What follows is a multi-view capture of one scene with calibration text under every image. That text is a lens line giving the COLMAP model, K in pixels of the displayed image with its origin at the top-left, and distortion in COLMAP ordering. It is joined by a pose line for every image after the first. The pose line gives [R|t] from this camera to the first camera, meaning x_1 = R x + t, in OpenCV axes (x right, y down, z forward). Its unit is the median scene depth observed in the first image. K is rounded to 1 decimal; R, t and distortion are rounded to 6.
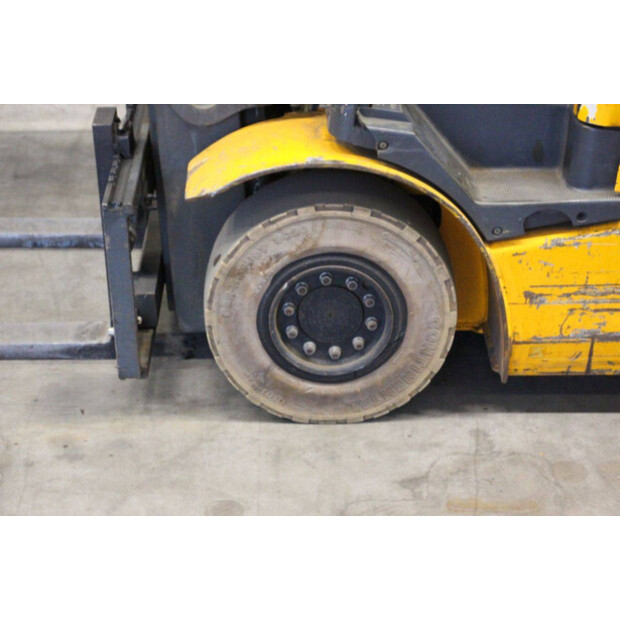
lens RADIAL K [[1480.8, 0, 309.9], [0, 1480.8, 309.0], [0, 0, 1]] dist [0.422804, 0.000000]
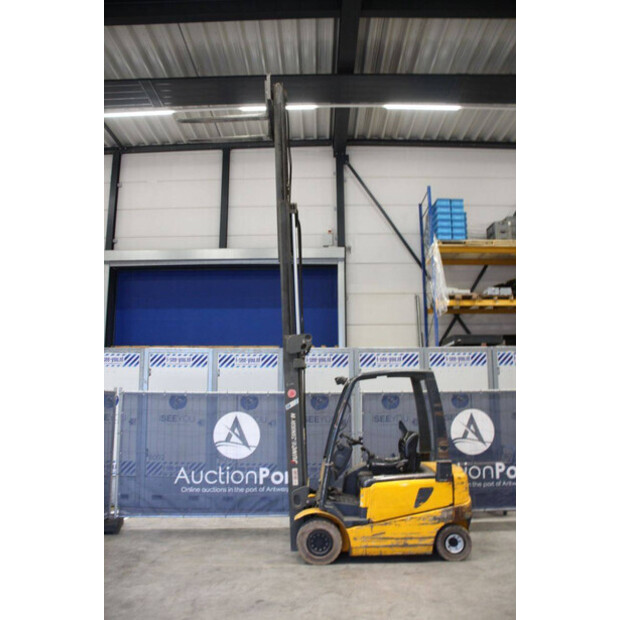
lens RADIAL K [[510.4, 0, 307.7], [0, 510.4, 308.9], [0, 0, 1]] dist [-0.170875, 0.145922]
pose [[0.999645, -0.007167, -0.025665, 0.023186], [-0.010062, 0.790302, -0.612635, 0.446989], [0.024674, 0.612676, 0.789949, -1.005781]]
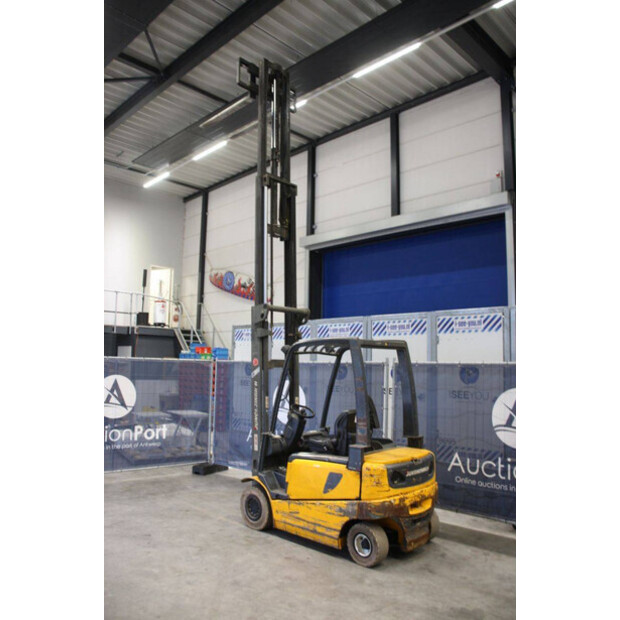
lens RADIAL K [[510.4, 0, 306.1], [0, 510.4, 312.3], [0, 0, 1]] dist [-0.170875, 0.145922]
pose [[0.699124, -0.062491, -0.712264, 1.552249], [-0.350449, 0.838360, -0.417538, 0.103509], [0.623226, 0.541523, 0.564218, -0.365193]]
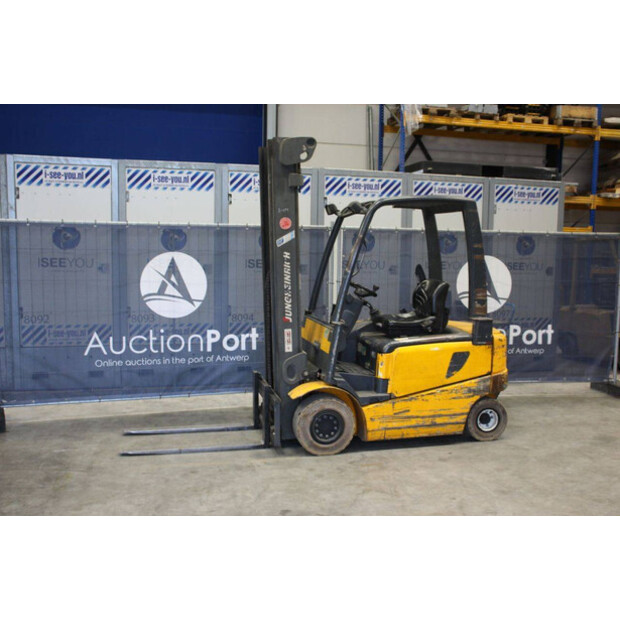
lens RADIAL K [[625.6, 0, 310.3], [0, 625.6, 308.2], [0, 0, 1]] dist [-0.071171, 0.000000]
pose [[0.973042, -0.006107, 0.230547, -0.426453], [0.092409, 0.926220, -0.365483, 0.328699], [-0.211305, 0.376935, 0.901815, -0.686461]]
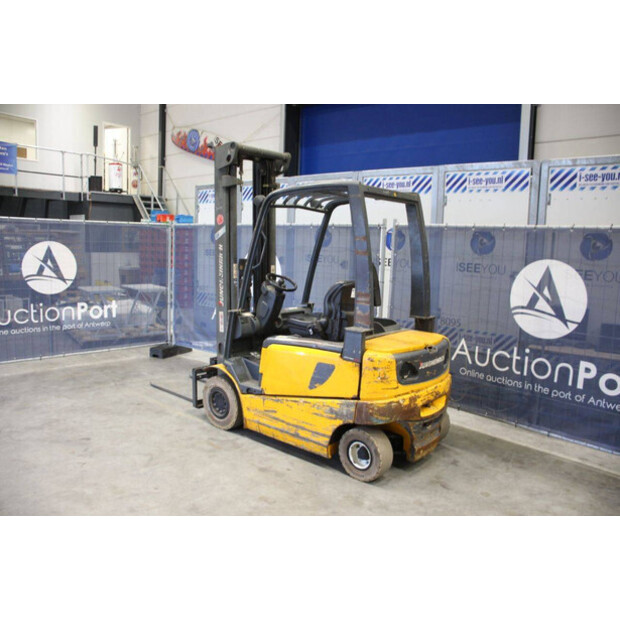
lens RADIAL K [[510.4, 0, 310.1], [0, 510.4, 309.8], [0, 0, 1]] dist [-0.170875, 0.145922]
pose [[0.743418, 0.110217, -0.659684, 1.206677], [-0.341408, 0.910682, -0.232591, 0.010371], [0.575127, 0.398133, 0.714646, -0.071257]]
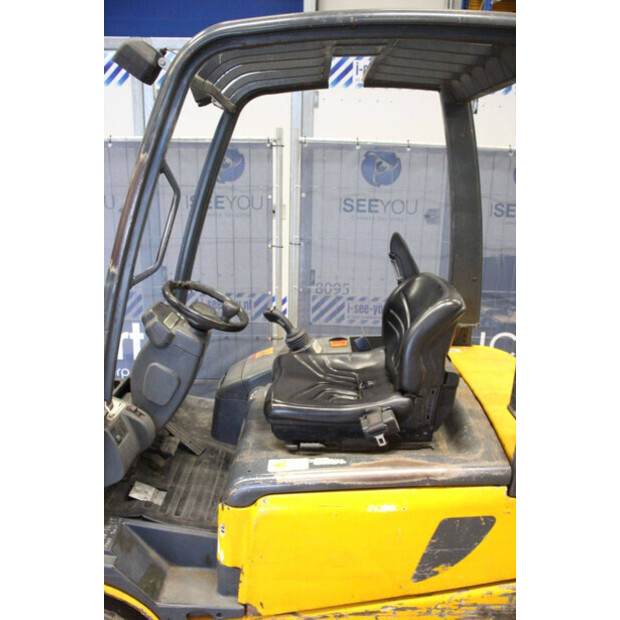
lens RADIAL K [[510.4, 0, 310.9], [0, 510.4, 311.9], [0, 0, 1]] dist [-0.170875, 0.145922]
pose [[0.999411, 0.030158, -0.016351, 0.267044], [-0.032821, 0.979274, -0.199864, -0.271120], [0.009985, 0.200283, 0.979687, 0.391830]]
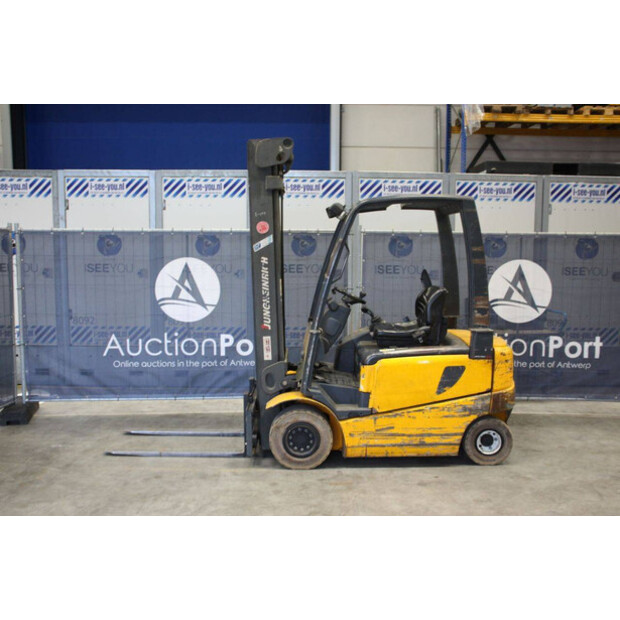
lens RADIAL K [[595.4, 0, 307.7], [0, 595.4, 306.6], [0, 0, 1]] dist [-0.078345, 0.000000]
pose [[0.999964, 0.007668, 0.003510, 0.023121], [-0.005754, 0.924666, -0.380736, 0.276930], [-0.006165, 0.380702, 0.924677, -0.600407]]
